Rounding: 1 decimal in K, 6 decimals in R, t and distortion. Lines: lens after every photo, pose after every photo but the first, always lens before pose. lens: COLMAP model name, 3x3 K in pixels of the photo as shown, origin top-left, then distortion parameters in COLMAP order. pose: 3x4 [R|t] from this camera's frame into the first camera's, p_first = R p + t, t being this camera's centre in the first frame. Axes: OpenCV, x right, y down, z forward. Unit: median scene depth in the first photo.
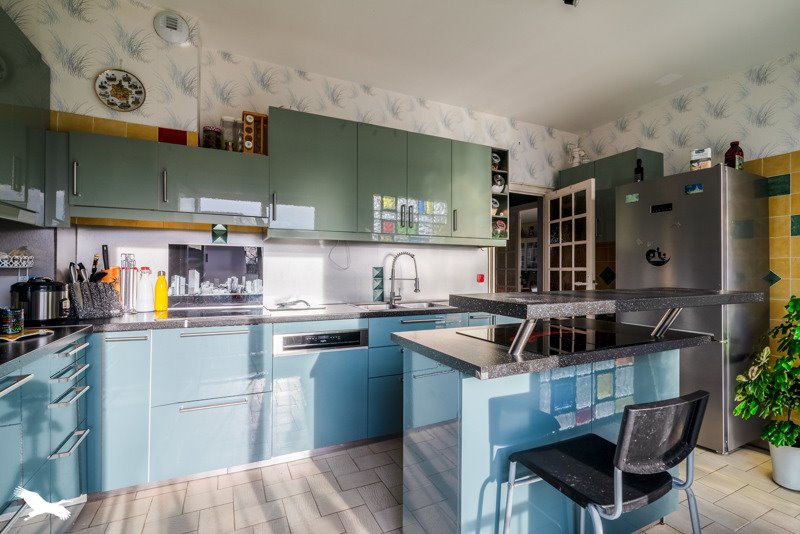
lens RADIAL K [[368.3, 0, 400.0], [0, 368.3, 267.0], [0, 0, 1]] dist [0.003988, 0.000500]
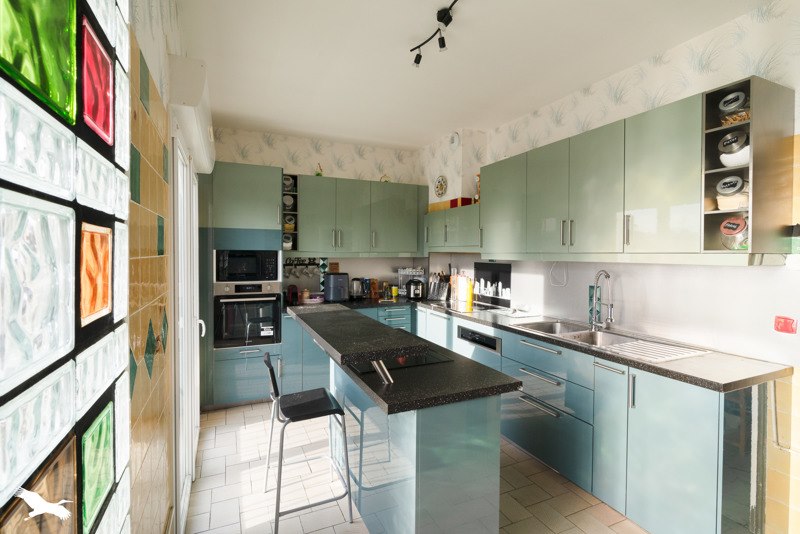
lens RADIAL K [[383.6, 0, 400.0], [0, 383.6, 267.0], [0, 0, 1]] dist [-0.001222, -0.000250]
pose [[-0.015978, 0.031794, -0.999367, 1.150426], [0.003482, 0.999490, 0.031743, -0.101208], [0.999866, -0.002973, -0.016080, 0.719225]]
